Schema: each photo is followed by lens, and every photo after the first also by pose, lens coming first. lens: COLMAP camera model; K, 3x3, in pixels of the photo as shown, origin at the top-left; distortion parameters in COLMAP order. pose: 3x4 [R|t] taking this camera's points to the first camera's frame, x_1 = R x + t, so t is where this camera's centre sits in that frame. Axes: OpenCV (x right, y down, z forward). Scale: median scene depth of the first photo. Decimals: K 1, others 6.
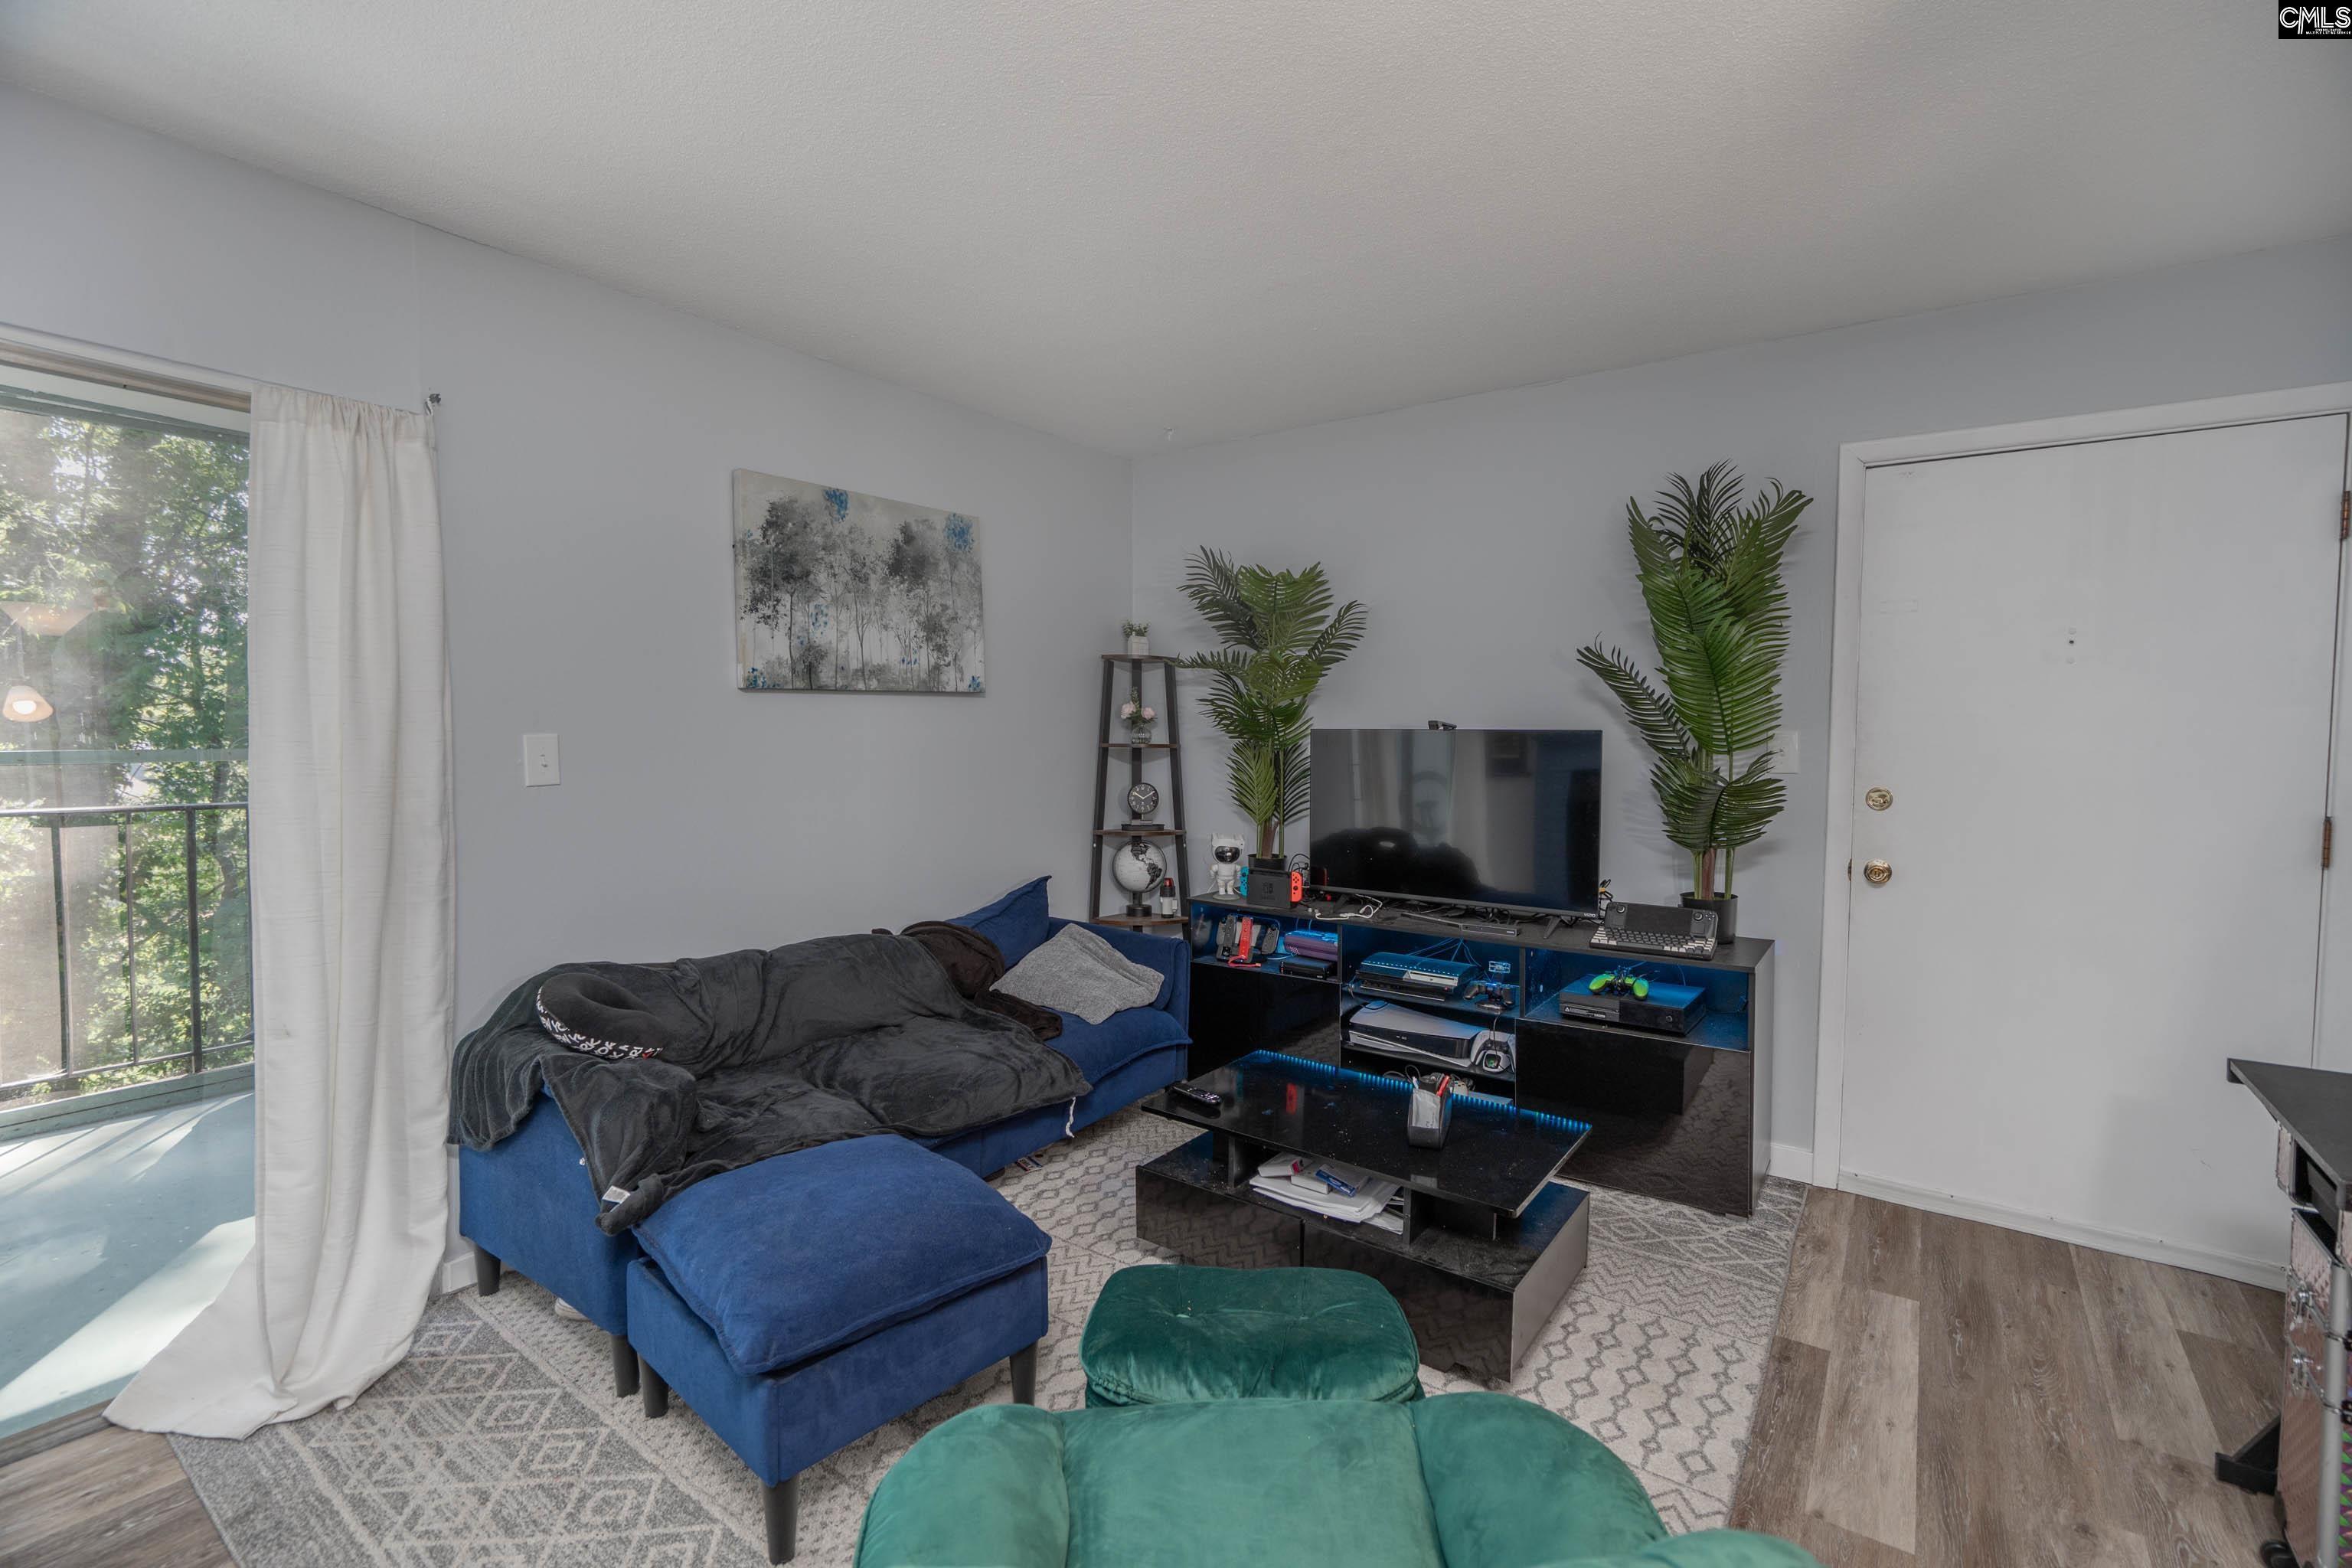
lens RADIAL K [[1050.2, 0, 1179.1], [0, 1050.2, 776.4], [0, 0, 1]] dist [-0.005721, 0.003117]
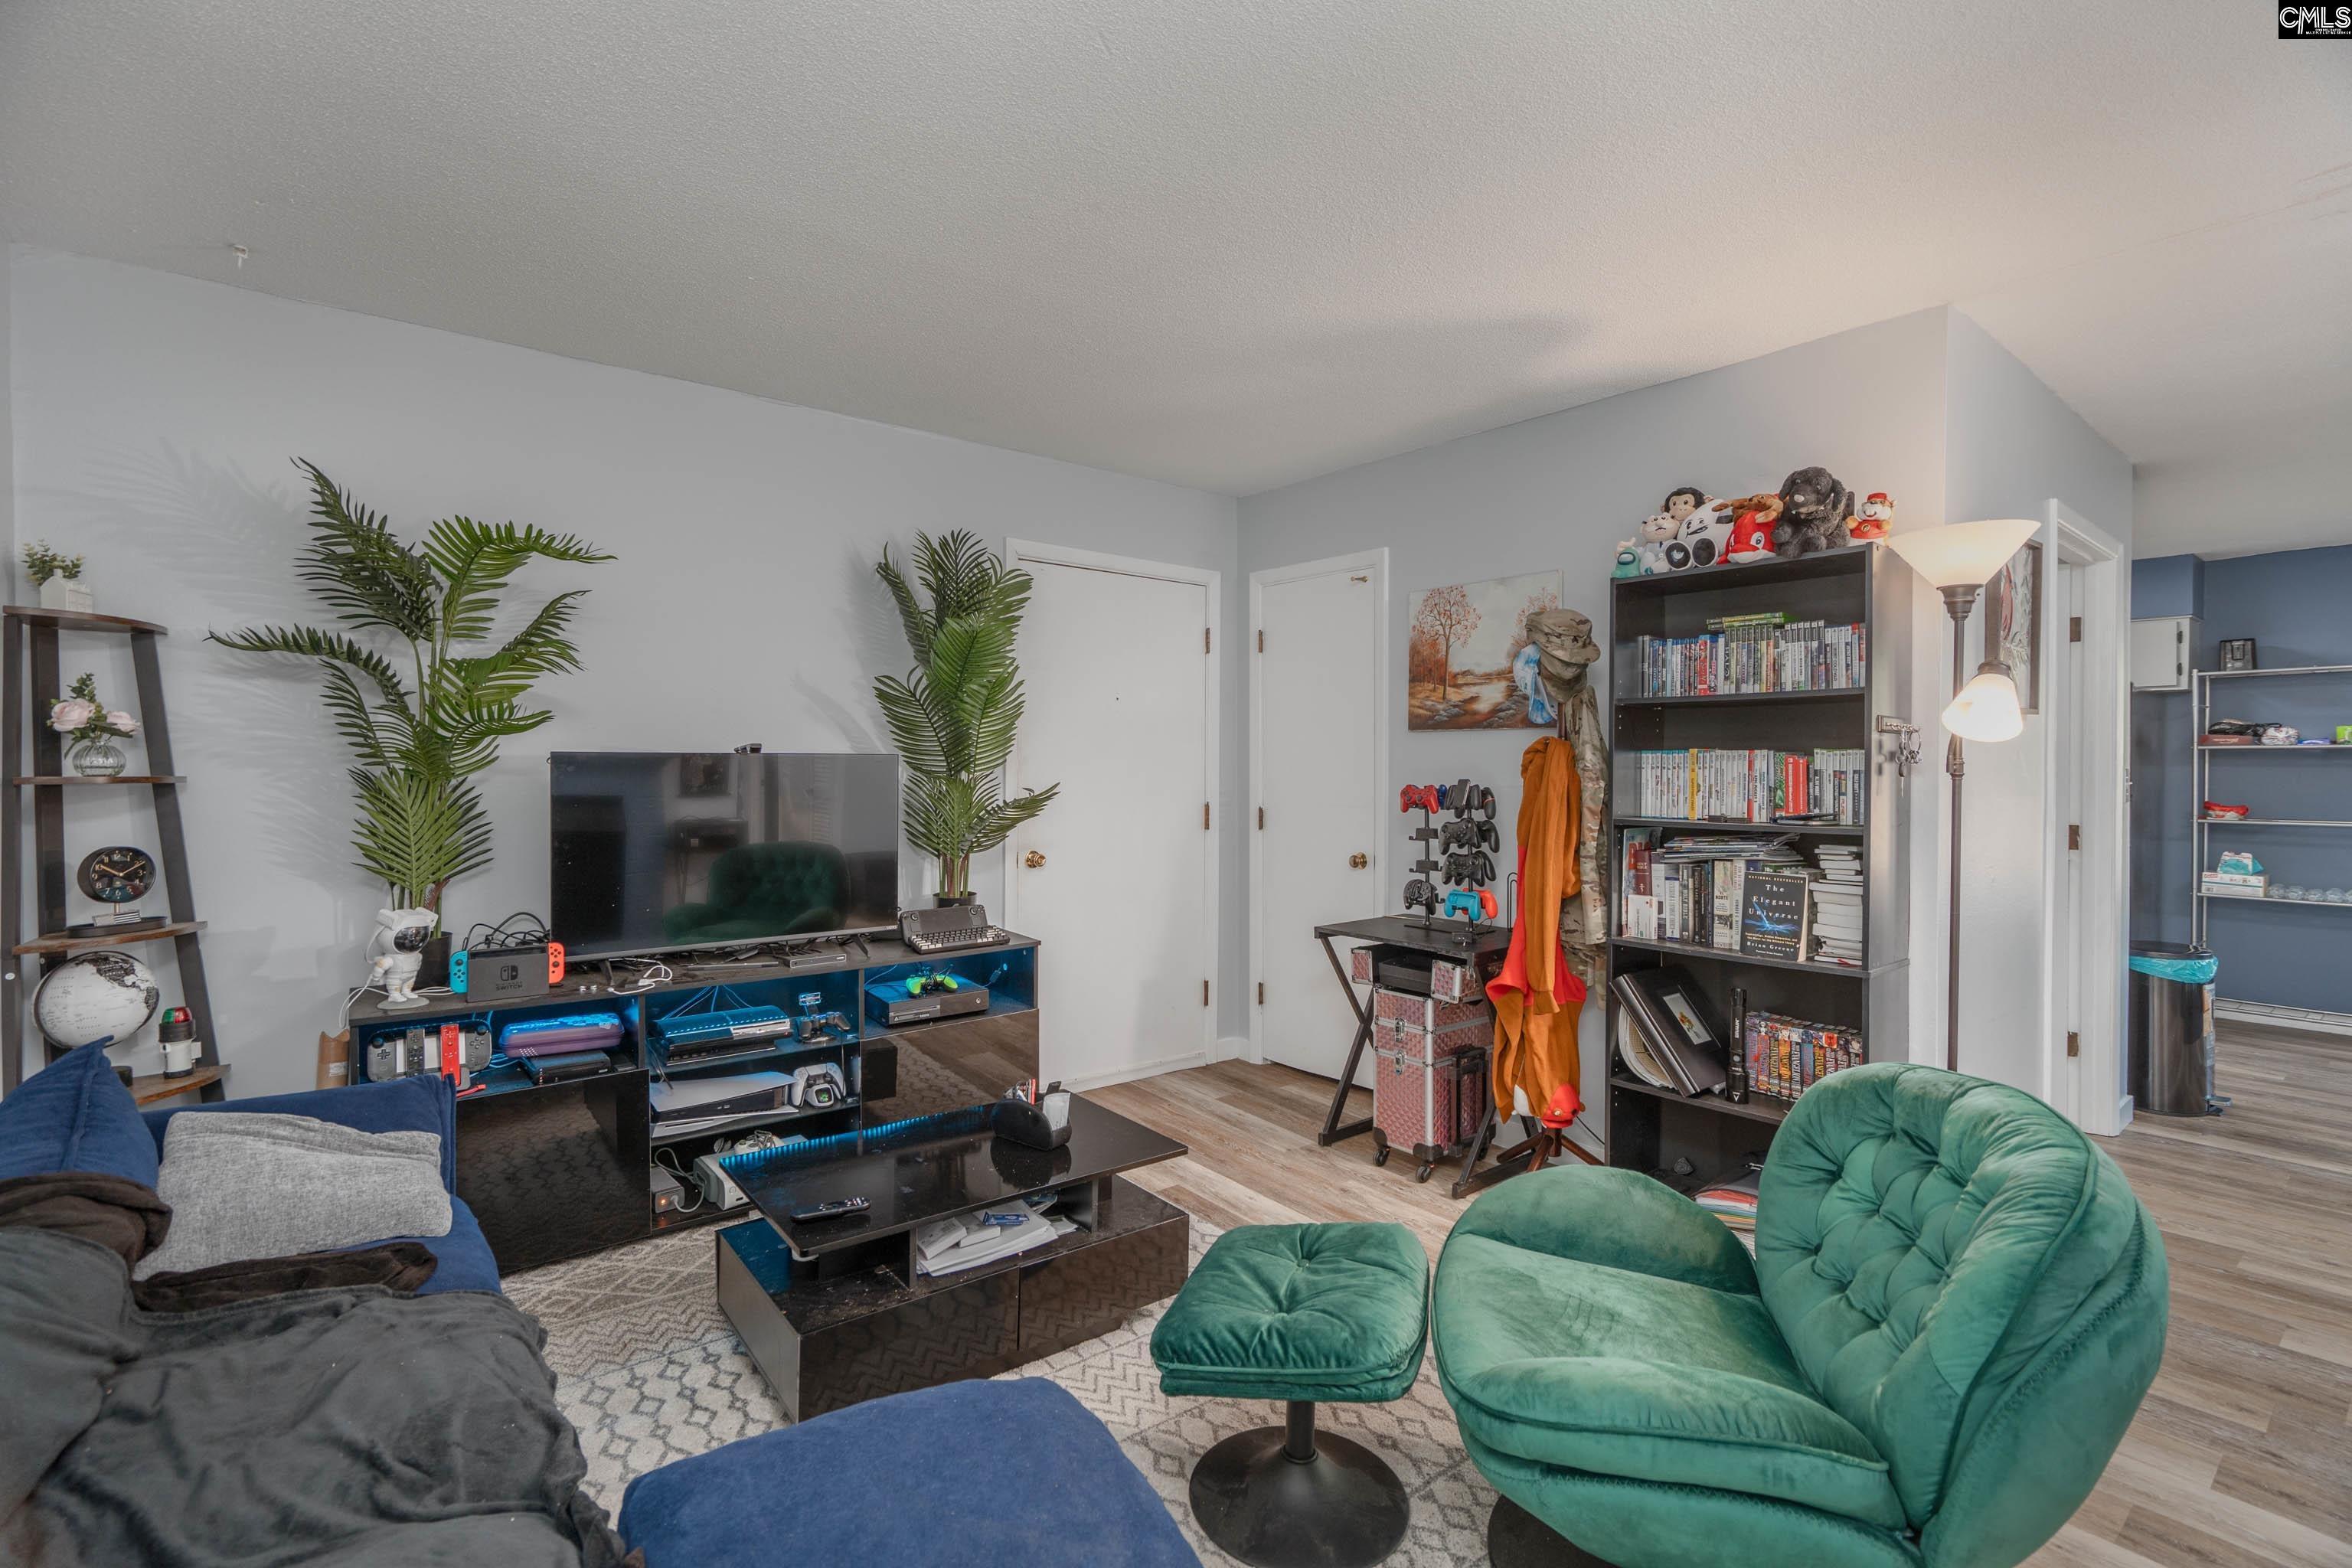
lens RADIAL K [[1050.2, 0, 1169.2], [0, 1050.2, 775.9], [0, 0, 1]] dist [-0.005721, 0.003117]
pose [[0.282287, -0.018139, 0.959158, -0.477080], [0.042442, 0.999078, 0.006402, -0.013356], [-0.958391, 0.038902, 0.282797, 0.370519]]
